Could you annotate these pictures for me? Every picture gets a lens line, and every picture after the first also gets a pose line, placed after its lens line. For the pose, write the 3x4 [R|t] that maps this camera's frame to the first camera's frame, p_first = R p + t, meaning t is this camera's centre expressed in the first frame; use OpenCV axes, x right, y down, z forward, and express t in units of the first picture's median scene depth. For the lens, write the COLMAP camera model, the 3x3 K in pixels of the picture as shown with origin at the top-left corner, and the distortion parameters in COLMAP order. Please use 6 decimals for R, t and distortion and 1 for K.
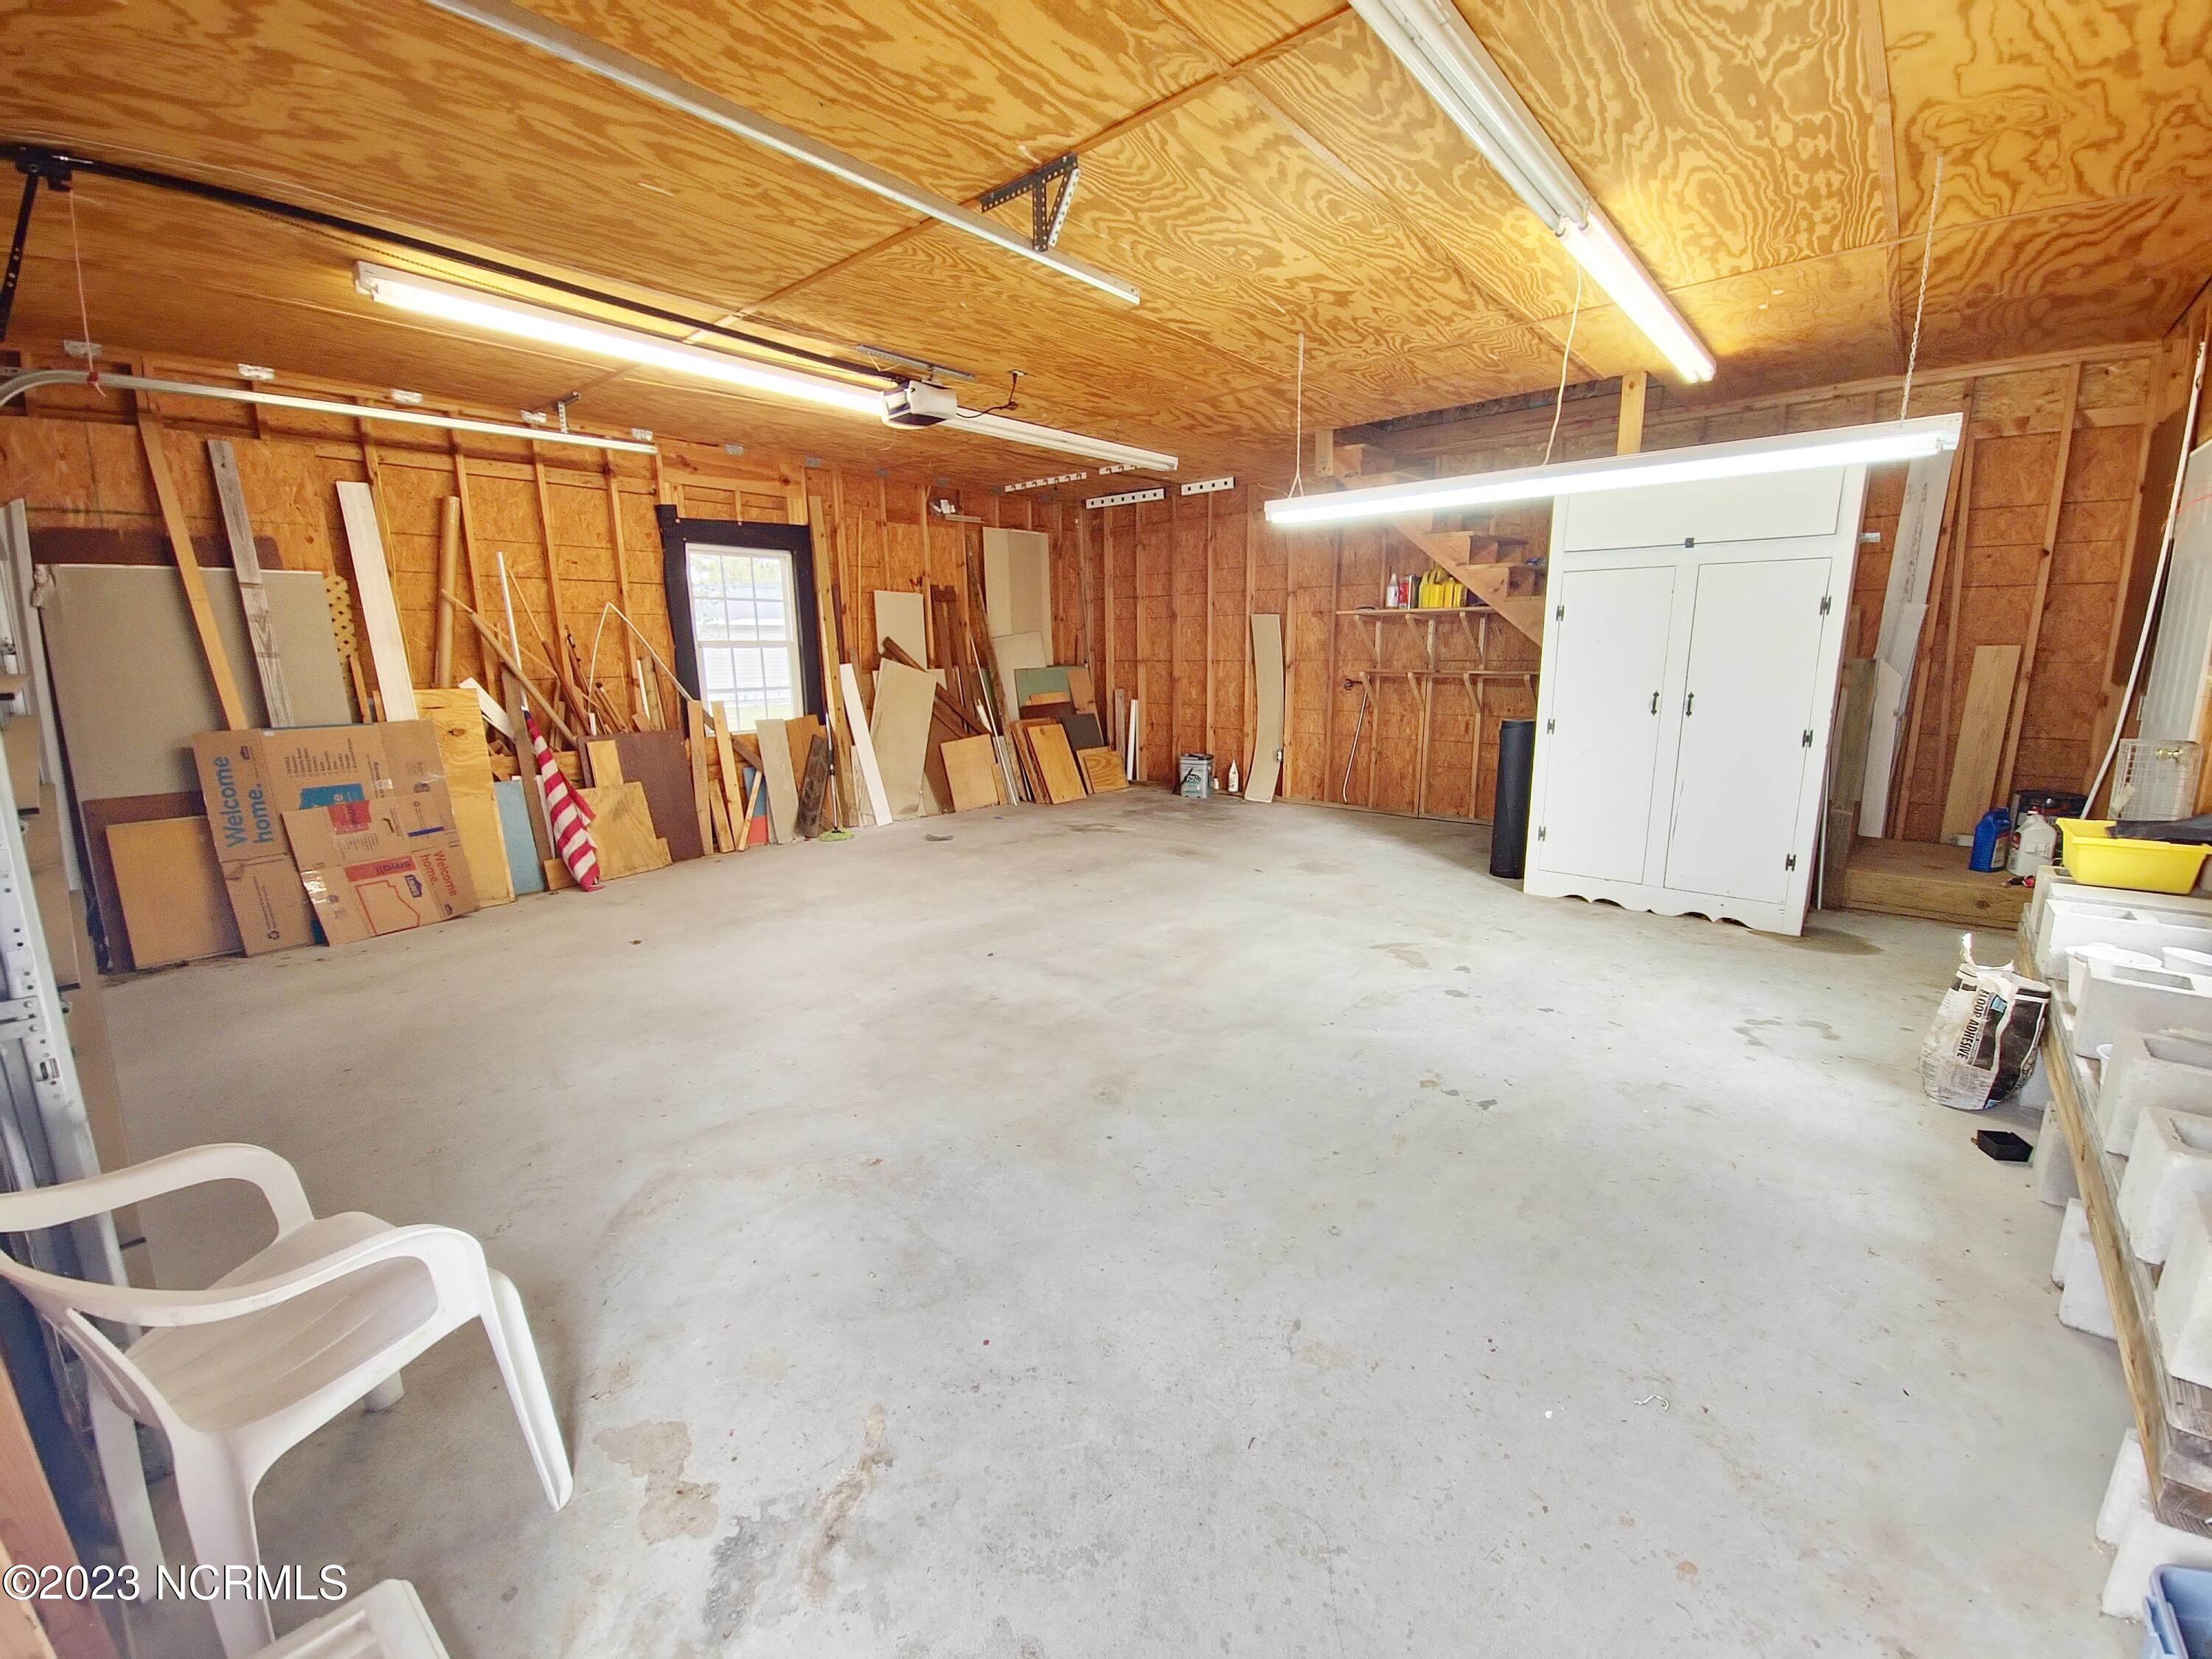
lens RADIAL K [[914.6, 0, 1112.1], [0, 914.6, 827.0], [0, 0, 1]] dist [0.005984, -0.002198]
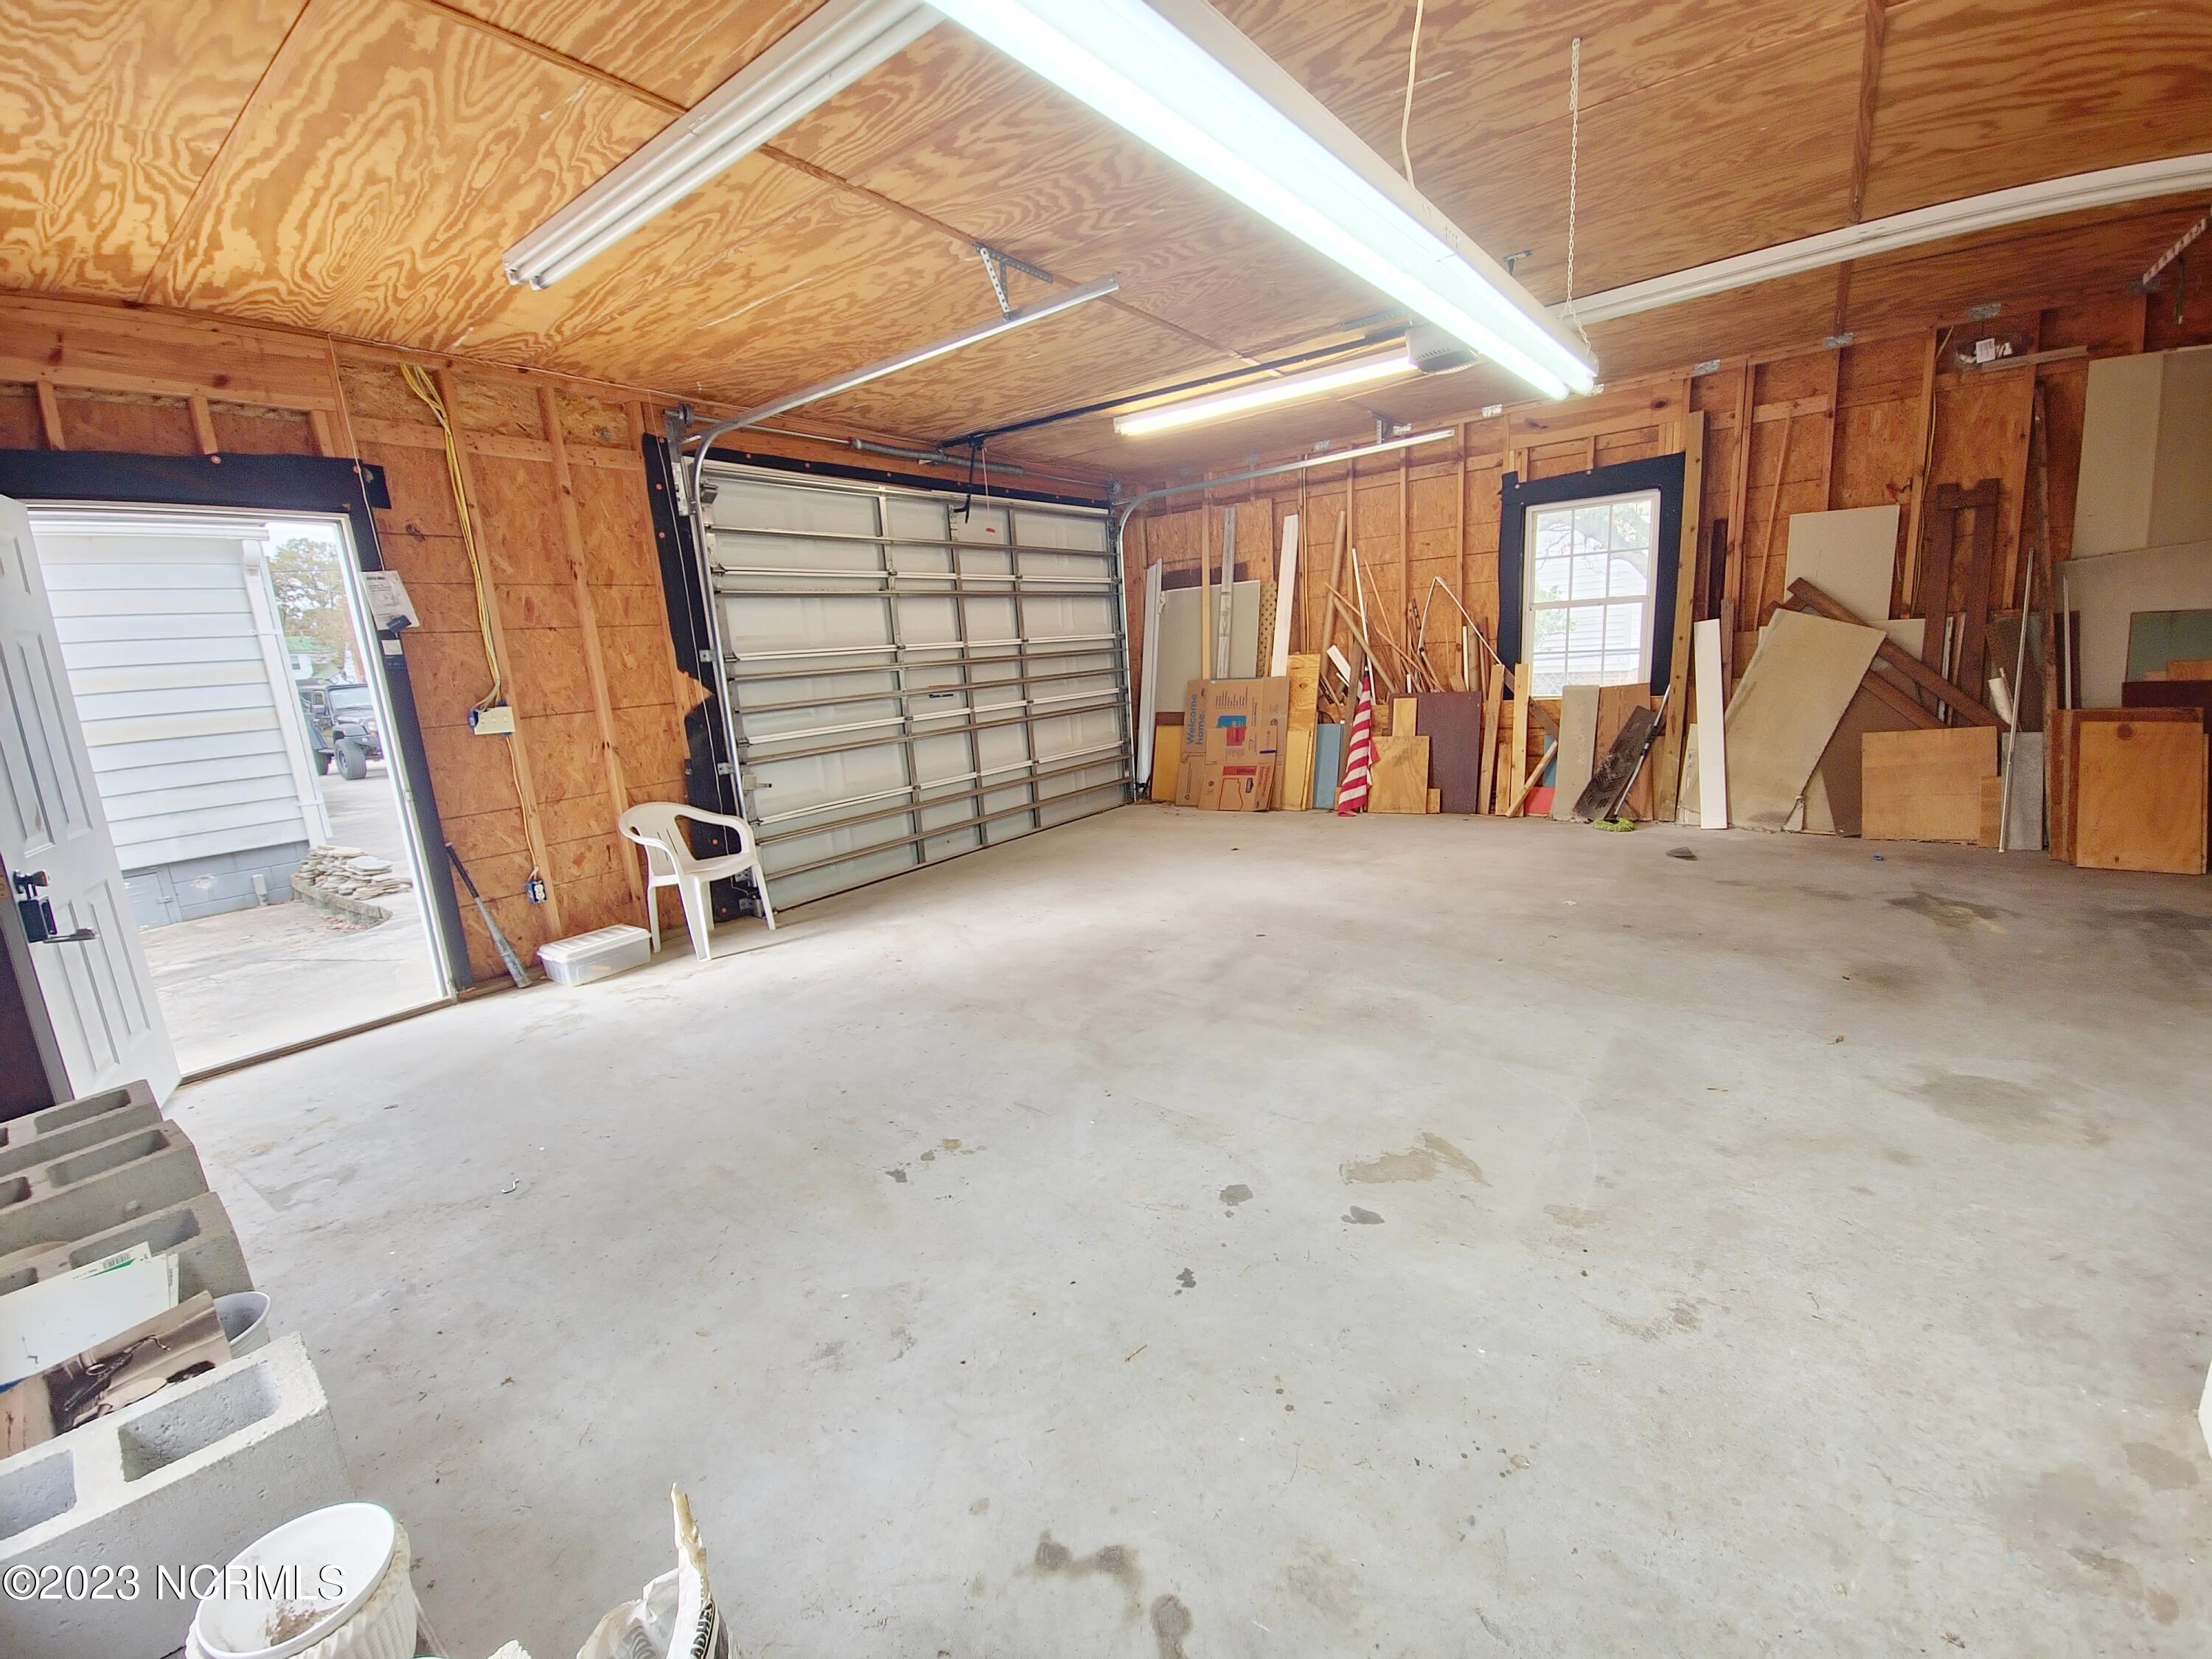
lens RADIAL K [[914.6, 0, 1111.0], [0, 914.6, 830.7], [0, 0, 1]] dist [0.005984, -0.002198]
pose [[0.056414, 0.208923, -0.976304, 0.768805], [-0.128415, 0.971257, 0.200423, -0.145281], [0.990115, 0.114066, 0.081621, 0.686749]]
